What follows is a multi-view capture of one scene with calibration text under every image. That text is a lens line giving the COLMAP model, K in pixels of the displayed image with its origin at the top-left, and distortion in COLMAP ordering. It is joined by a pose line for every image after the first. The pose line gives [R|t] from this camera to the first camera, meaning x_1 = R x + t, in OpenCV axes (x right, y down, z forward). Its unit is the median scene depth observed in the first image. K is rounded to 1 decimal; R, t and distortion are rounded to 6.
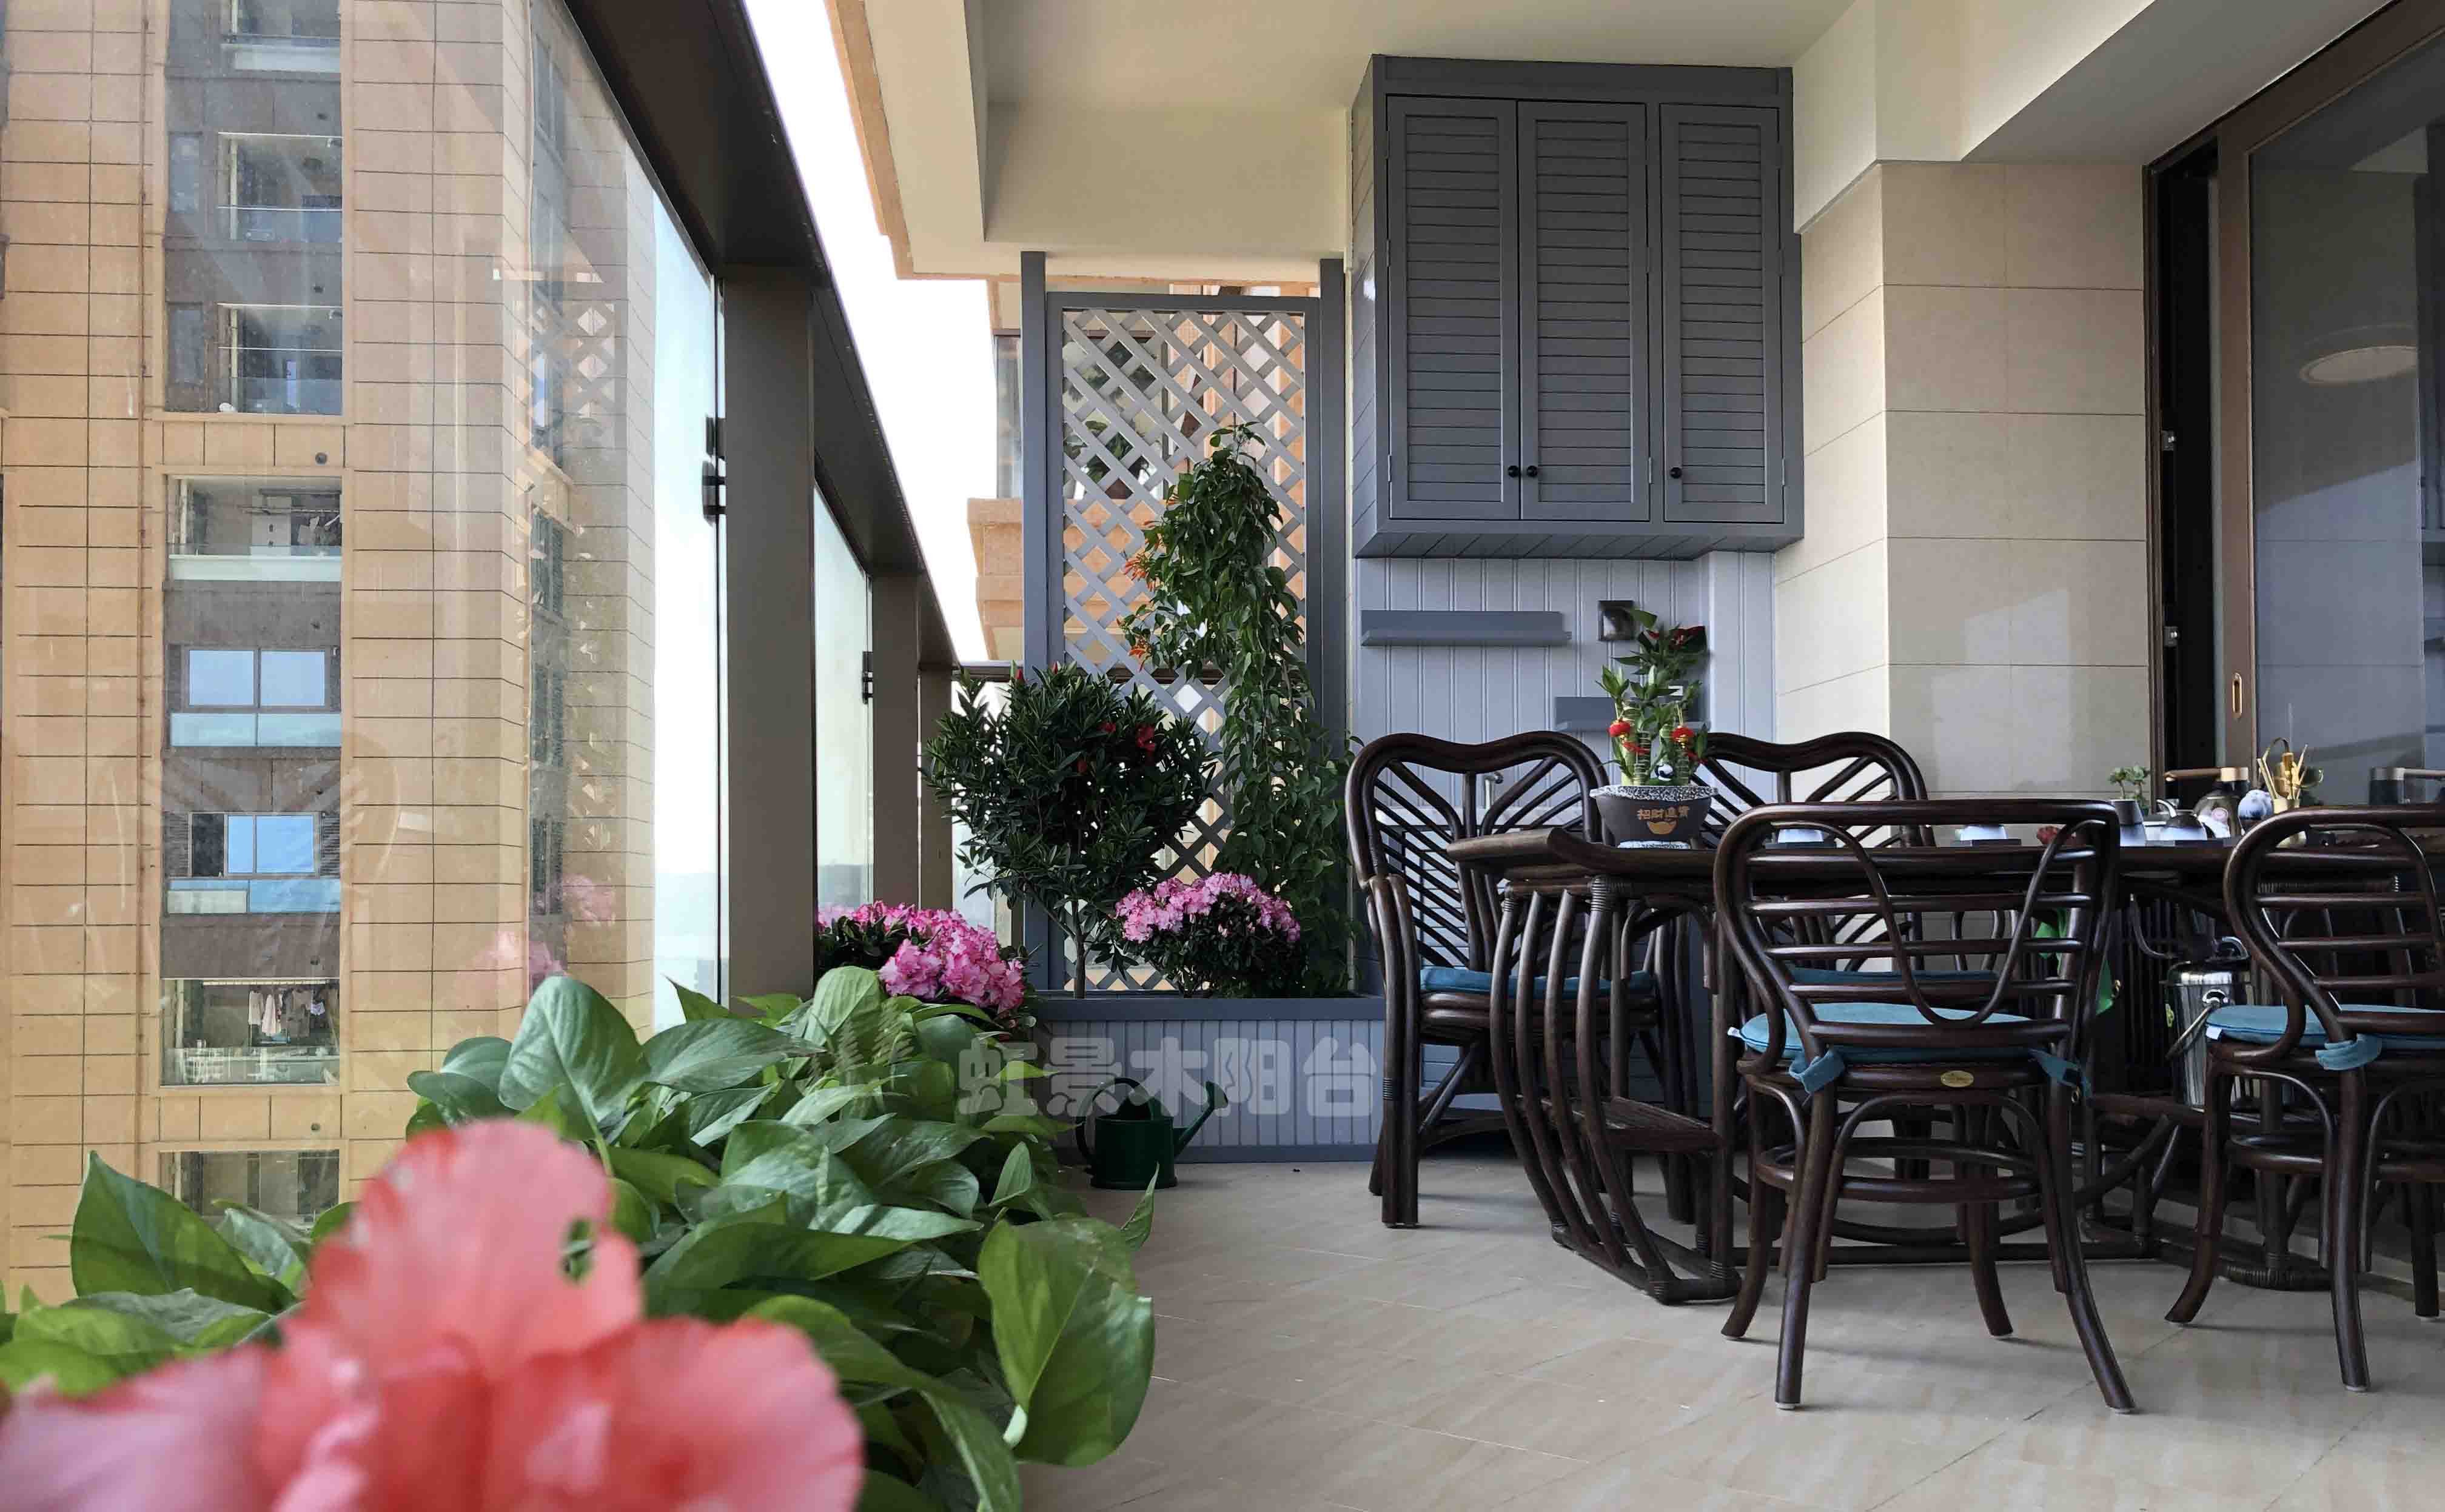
lens RADIAL K [[1972.9, 0, 1230.5], [0, 1972.9, 872.9], [0, 0, 1]] dist [0.051646, -0.070804]
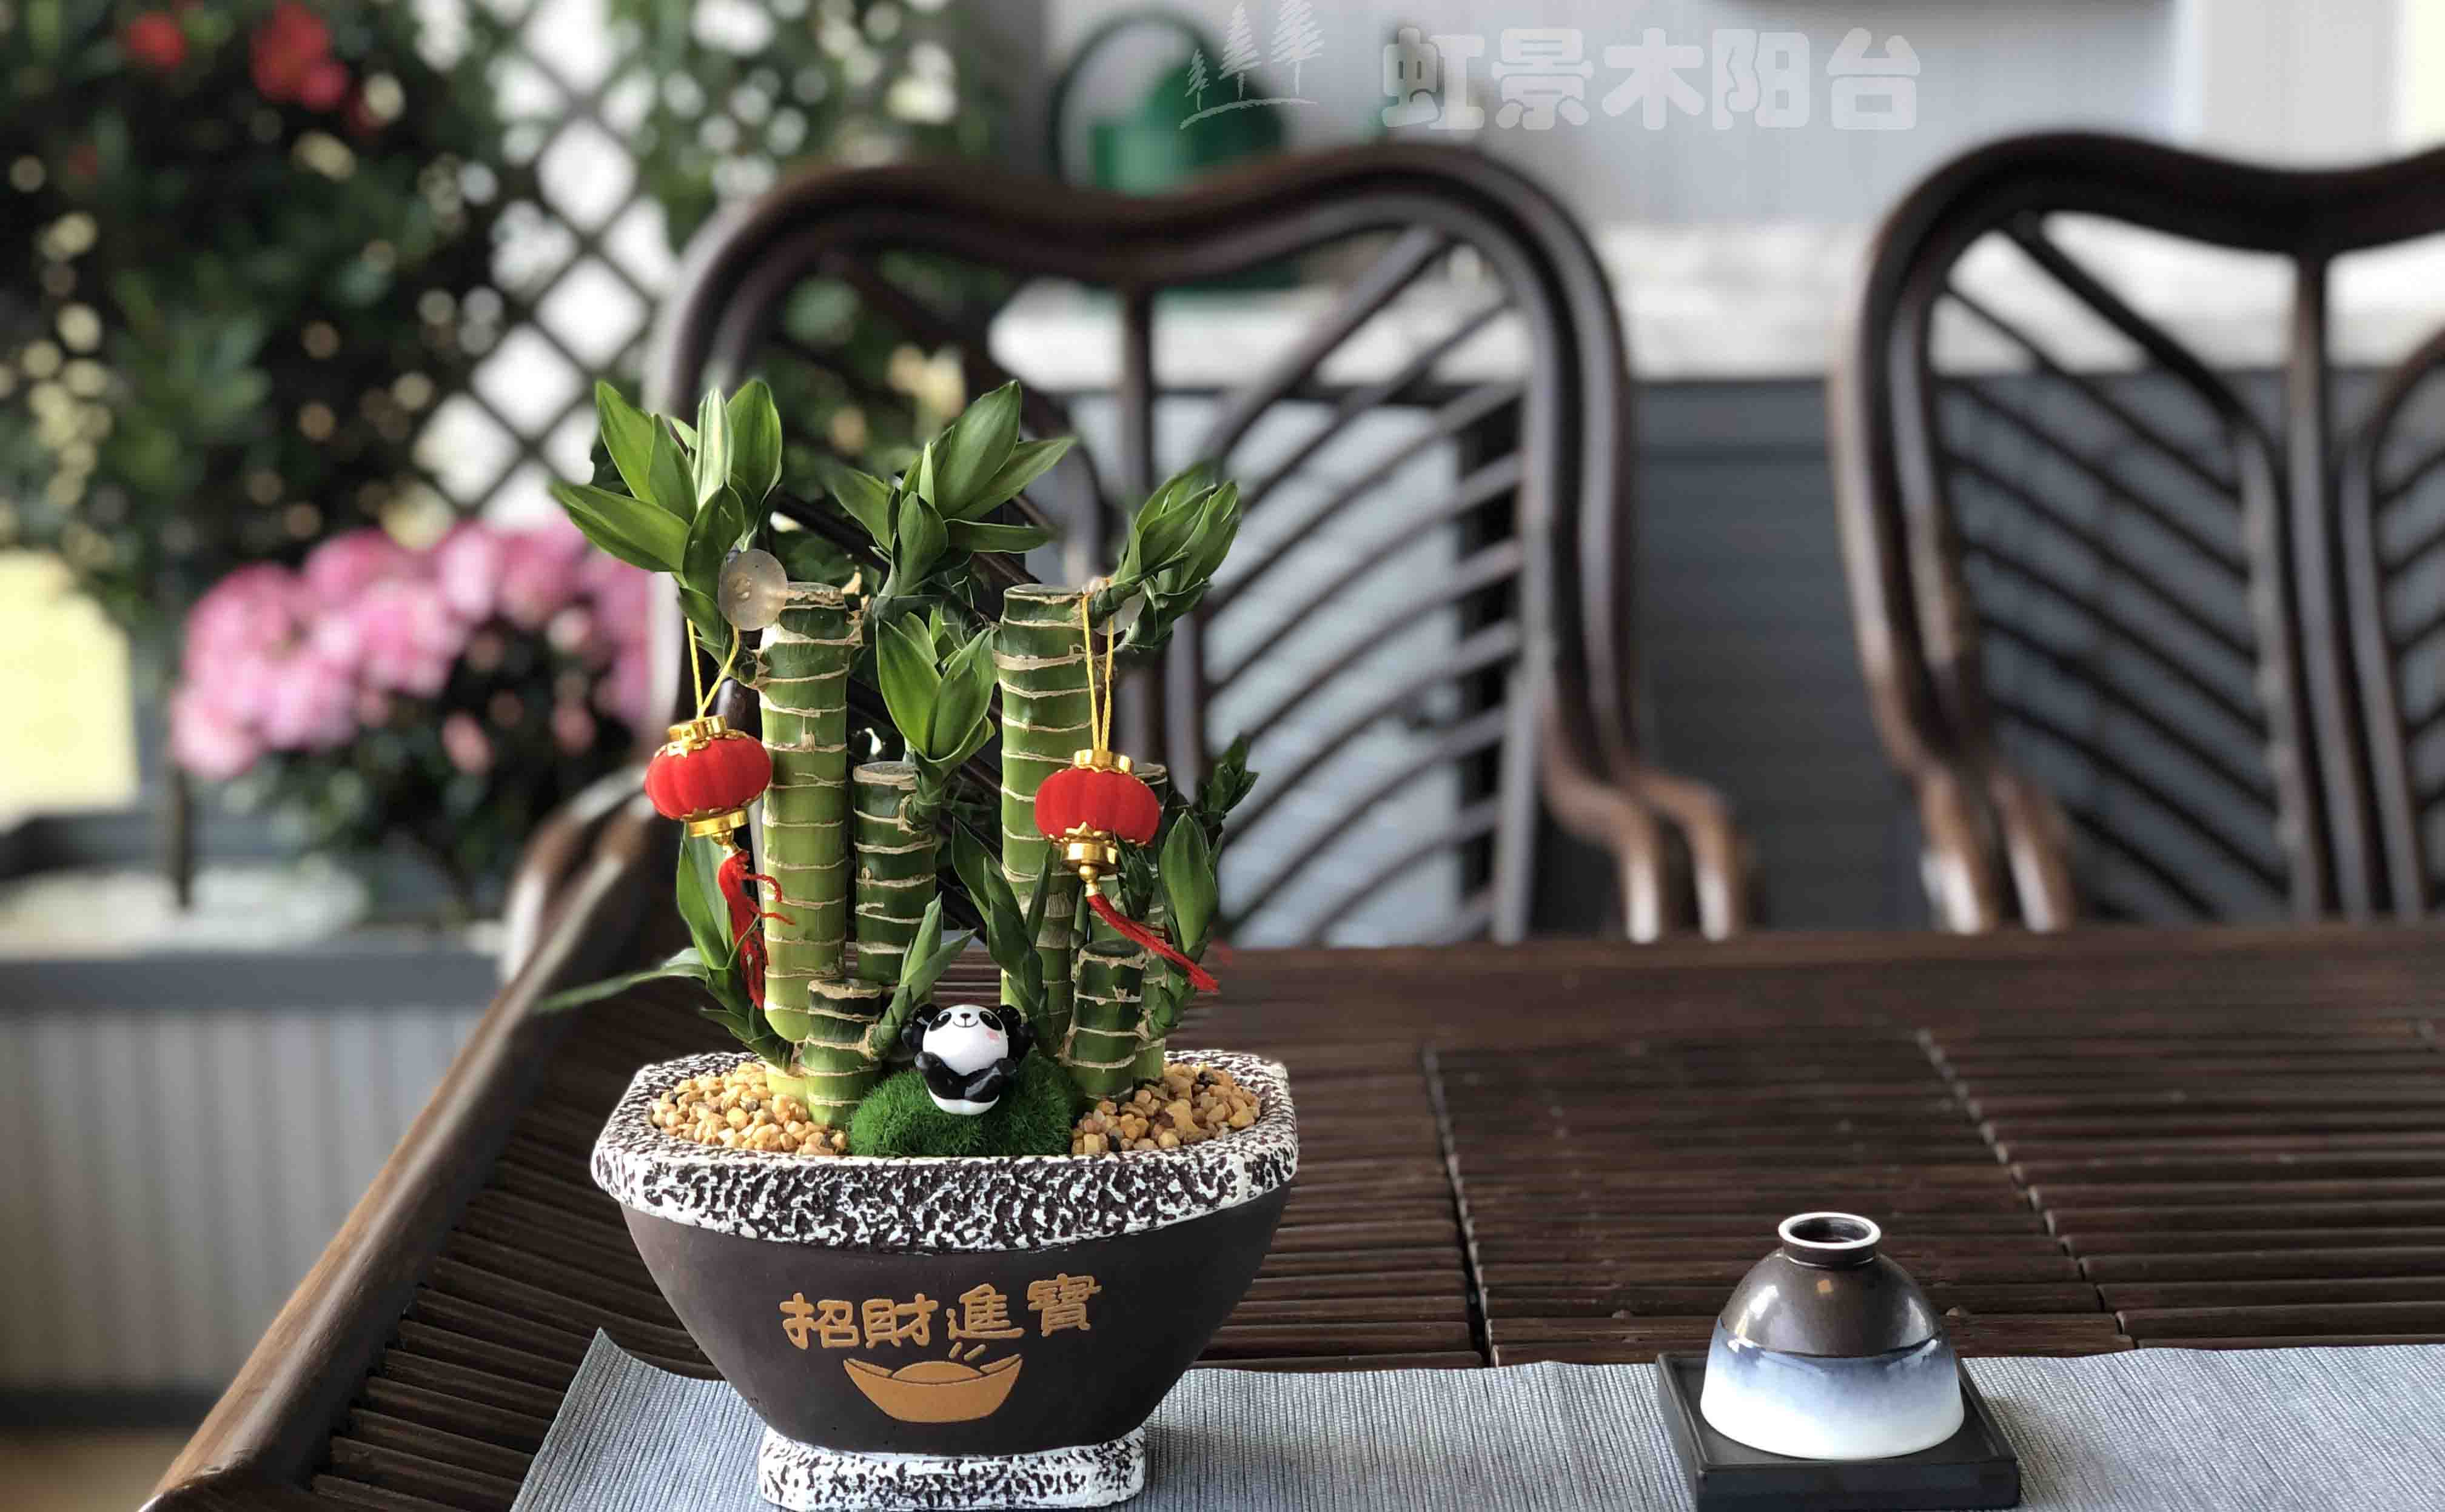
lens RADIAL K [[3619.8, 0, 1216.8], [0, 3619.8, 765.8], [0, 0, 1]] dist [0.060924, 0.000000]
pose [[0.993627, 0.008505, -0.112401, 0.160507], [0.016424, 0.975585, 0.219009, -0.081786], [0.111519, -0.219459, 0.969227, 0.419698]]
